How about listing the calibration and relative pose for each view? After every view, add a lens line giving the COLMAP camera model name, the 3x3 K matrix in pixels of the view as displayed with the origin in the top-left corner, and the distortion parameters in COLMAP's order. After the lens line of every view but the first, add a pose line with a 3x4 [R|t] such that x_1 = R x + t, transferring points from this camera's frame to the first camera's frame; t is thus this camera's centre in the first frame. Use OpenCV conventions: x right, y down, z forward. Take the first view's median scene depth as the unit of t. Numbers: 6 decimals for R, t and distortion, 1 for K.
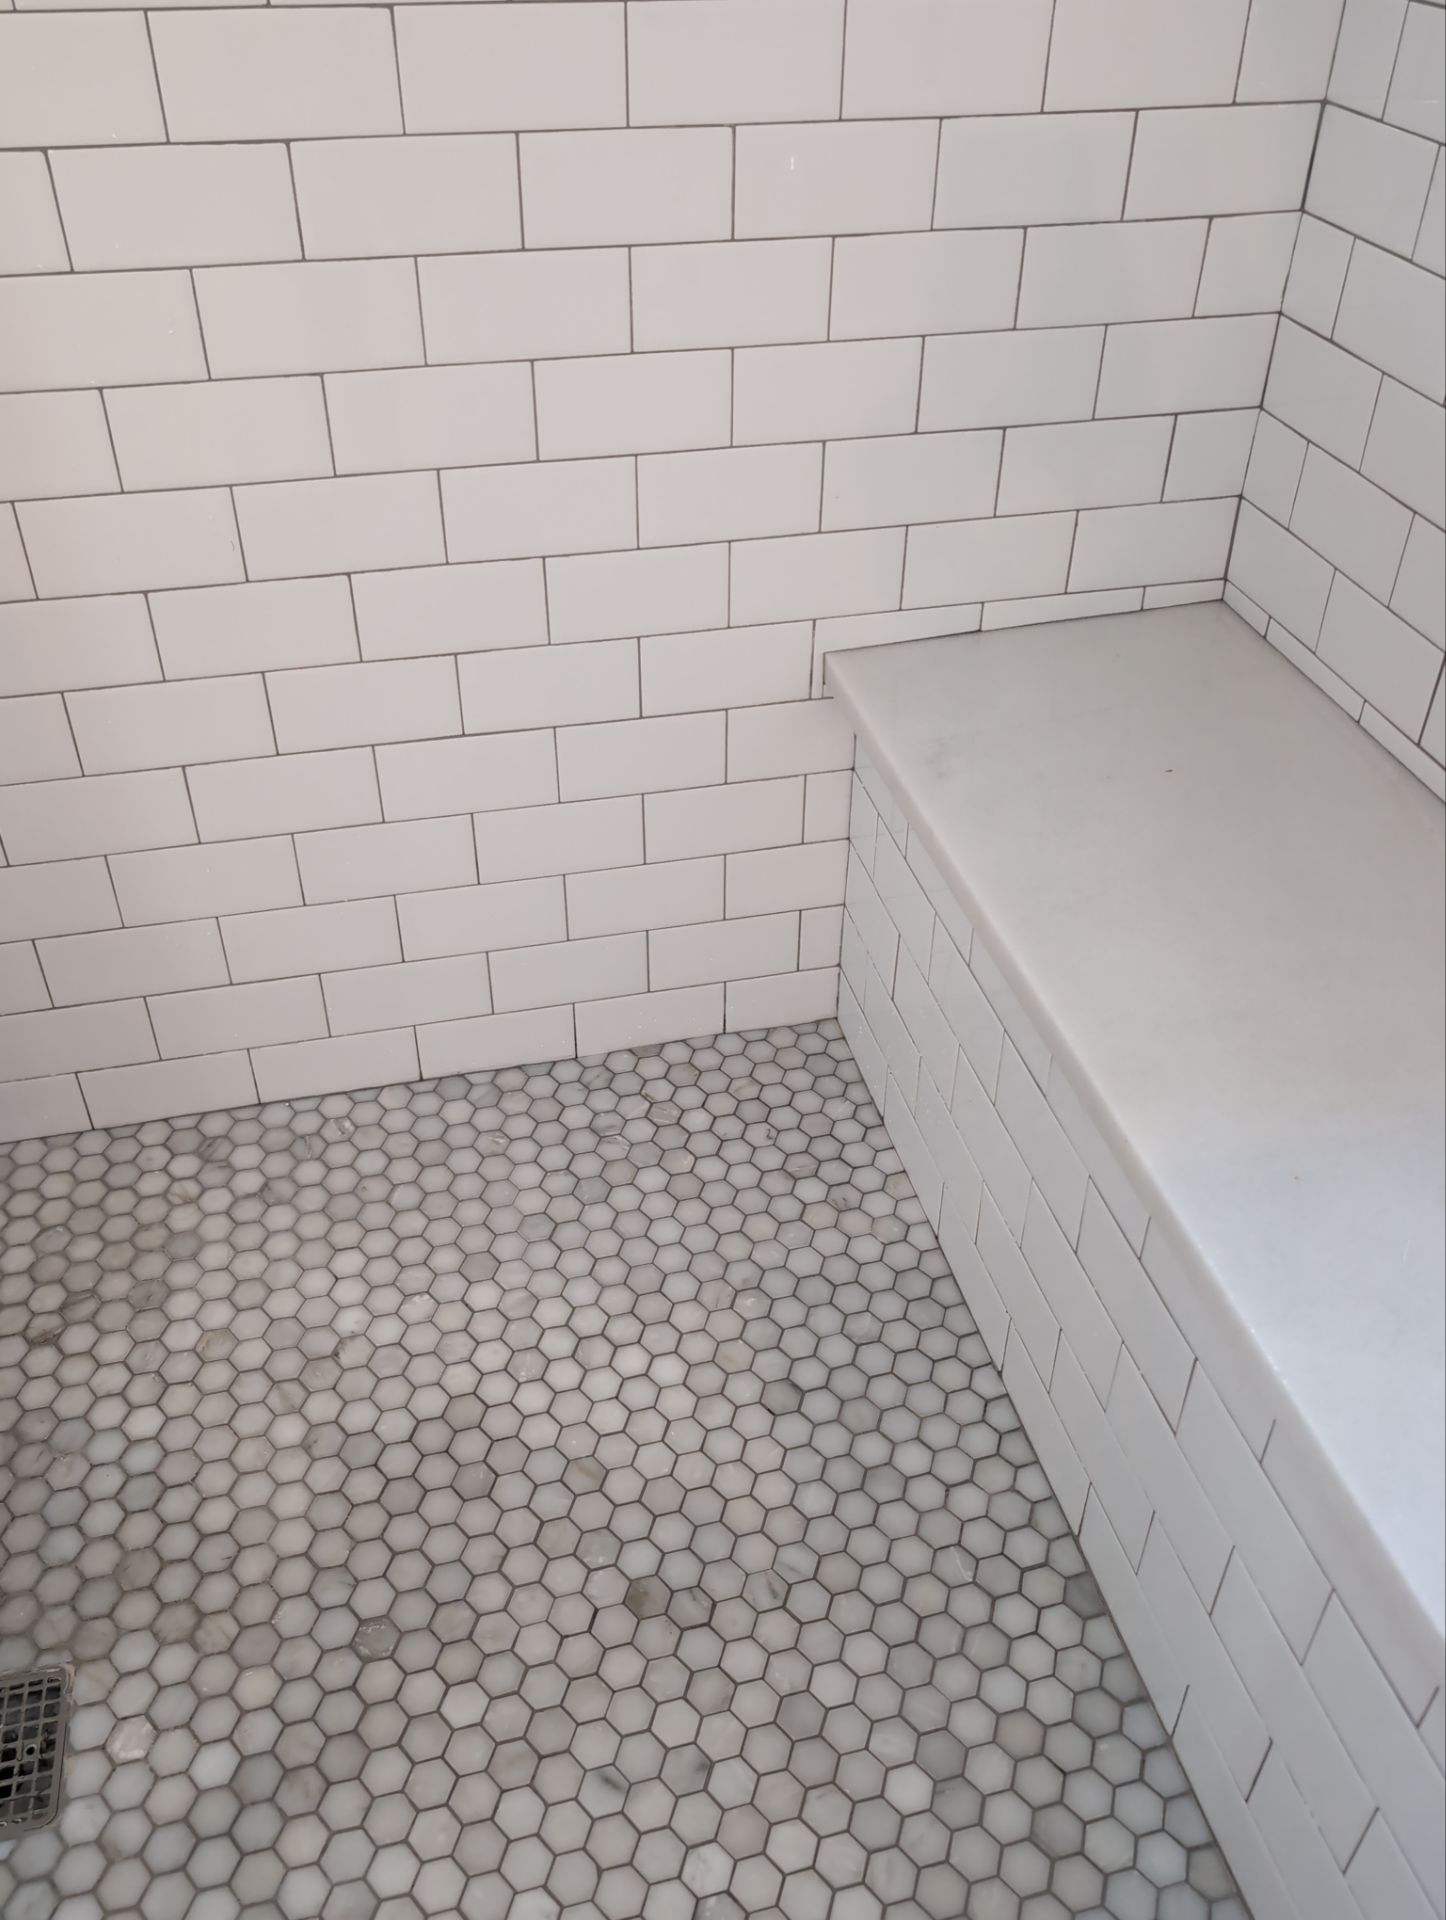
lens RADIAL K [[1622.1, 0, 724.8], [0, 1622.1, 962.4], [0, 0, 1]] dist [-0.002370, 0.005829]
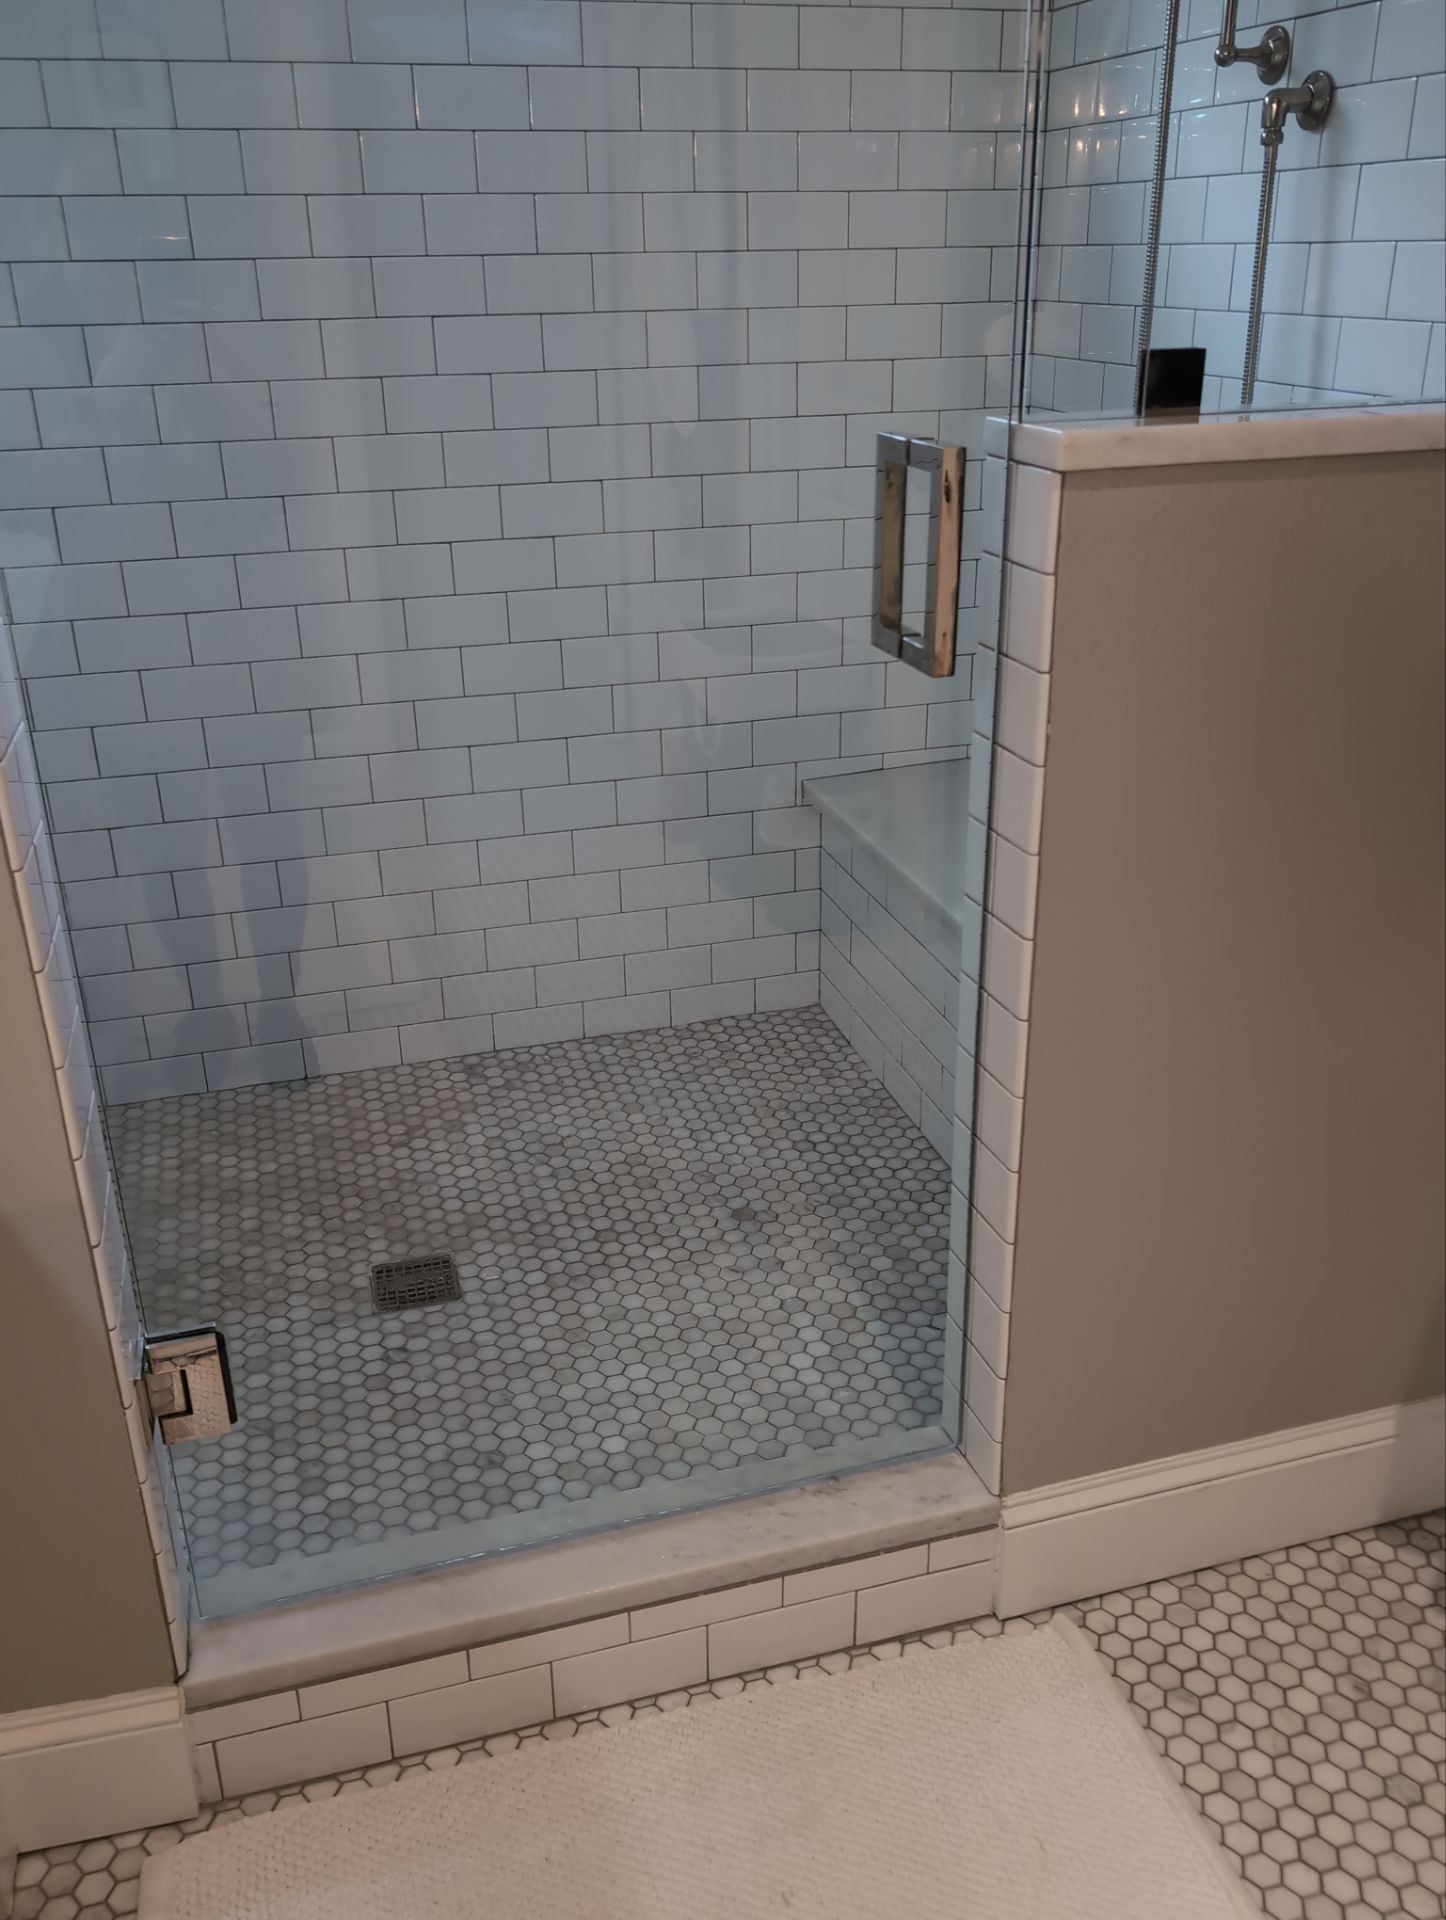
lens RADIAL K [[1622.1, 0, 729.7], [0, 1622.1, 961.4], [0, 0, 1]] dist [-0.002370, 0.005829]
pose [[0.998504, -0.042314, 0.034632, -0.106001], [0.049407, 0.969541, -0.239895, 0.503893], [-0.023426, 0.241247, 0.970181, -0.860966]]
